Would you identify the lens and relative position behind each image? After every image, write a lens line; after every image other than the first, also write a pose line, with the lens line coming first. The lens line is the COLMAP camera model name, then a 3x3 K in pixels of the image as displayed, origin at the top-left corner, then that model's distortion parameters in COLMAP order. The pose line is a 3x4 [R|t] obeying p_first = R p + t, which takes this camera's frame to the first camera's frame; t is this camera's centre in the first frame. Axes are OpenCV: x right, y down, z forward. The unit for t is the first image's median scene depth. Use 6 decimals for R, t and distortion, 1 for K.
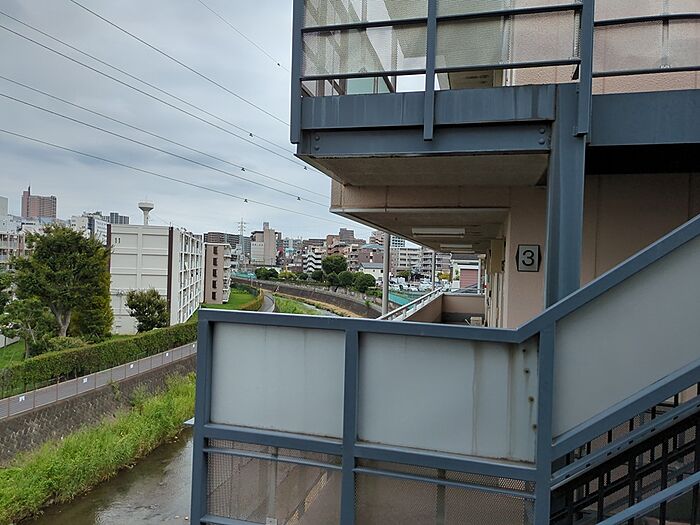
lens RADIAL K [[528.7, 0, 350.0], [0, 528.7, 262.5], [0, 0, 1]] dist [0.026412, 0.002307]
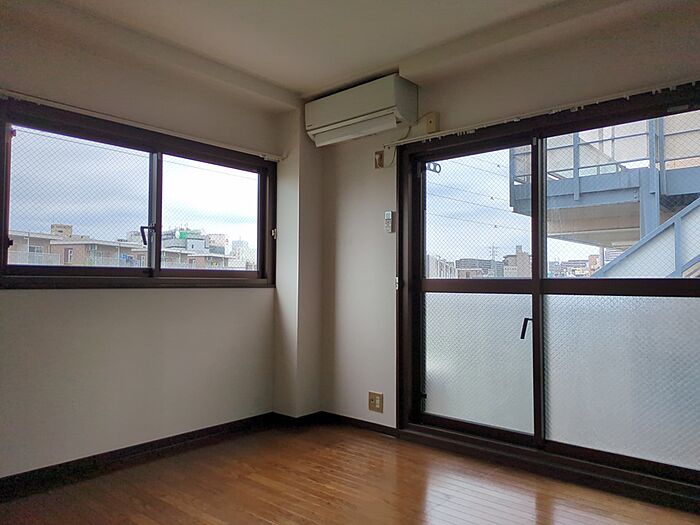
lens RADIAL K [[528.7, 0, 350.0], [0, 528.7, 262.5], [0, 0, 1]] dist [0.026412, 0.002307]
pose [[0.892317, -0.045159, -0.449144, 0.280732], [0.023356, 0.998269, -0.053969, 0.105174], [0.450804, 0.037667, 0.891828, -1.267038]]
